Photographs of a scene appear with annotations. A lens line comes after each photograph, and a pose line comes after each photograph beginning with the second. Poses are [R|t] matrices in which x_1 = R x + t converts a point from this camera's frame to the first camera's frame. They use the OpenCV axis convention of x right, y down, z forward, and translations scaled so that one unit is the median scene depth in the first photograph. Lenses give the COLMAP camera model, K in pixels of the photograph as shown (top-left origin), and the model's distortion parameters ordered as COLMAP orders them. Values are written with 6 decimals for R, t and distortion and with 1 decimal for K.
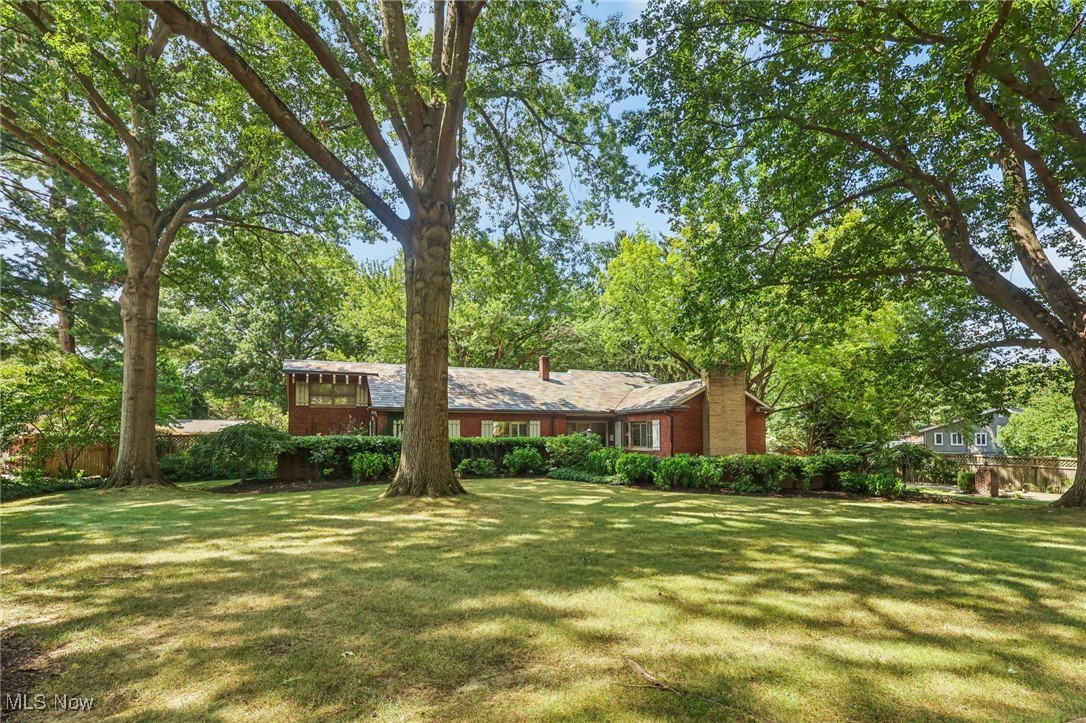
lens RADIAL K [[507.3, 0, 540.4], [0, 507.3, 366.4], [0, 0, 1]] dist [0.012326, 0.000025]
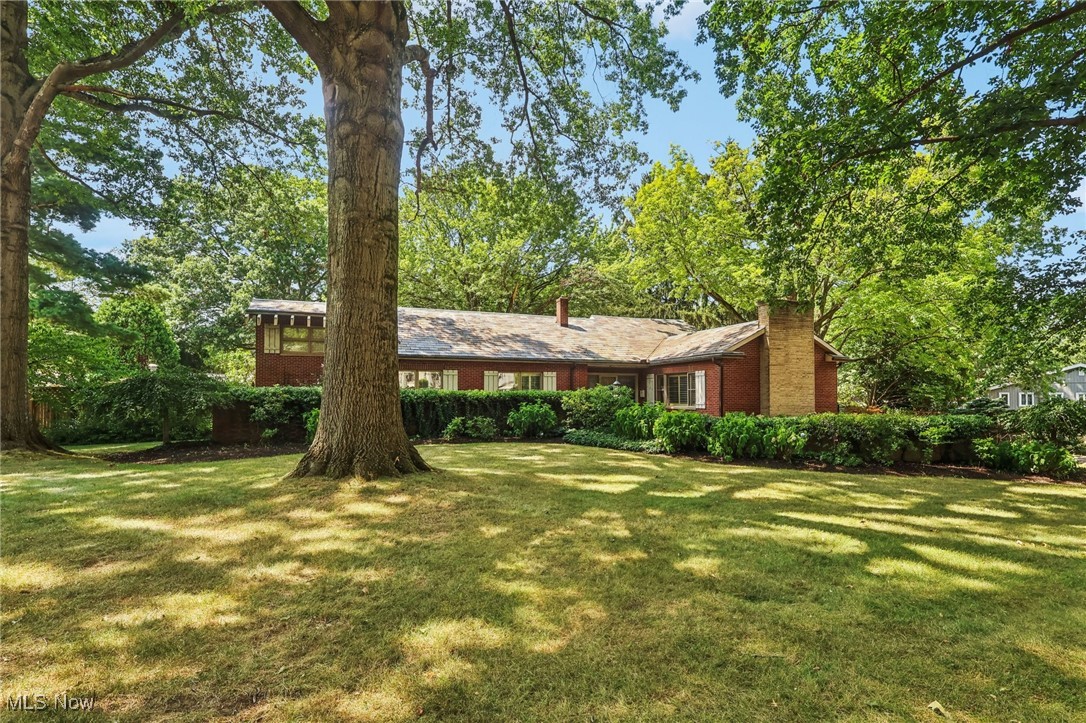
lens RADIAL K [[503.2, 0, 542.8], [0, 503.2, 342.1], [0, 0, 1]] dist [0.020748, -0.000025]
pose [[0.999200, 0.000028, -0.040004, 0.010744], [0.001133, 0.999578, 0.029013, 0.035820], [0.039988, -0.029035, 0.998778, 0.189158]]
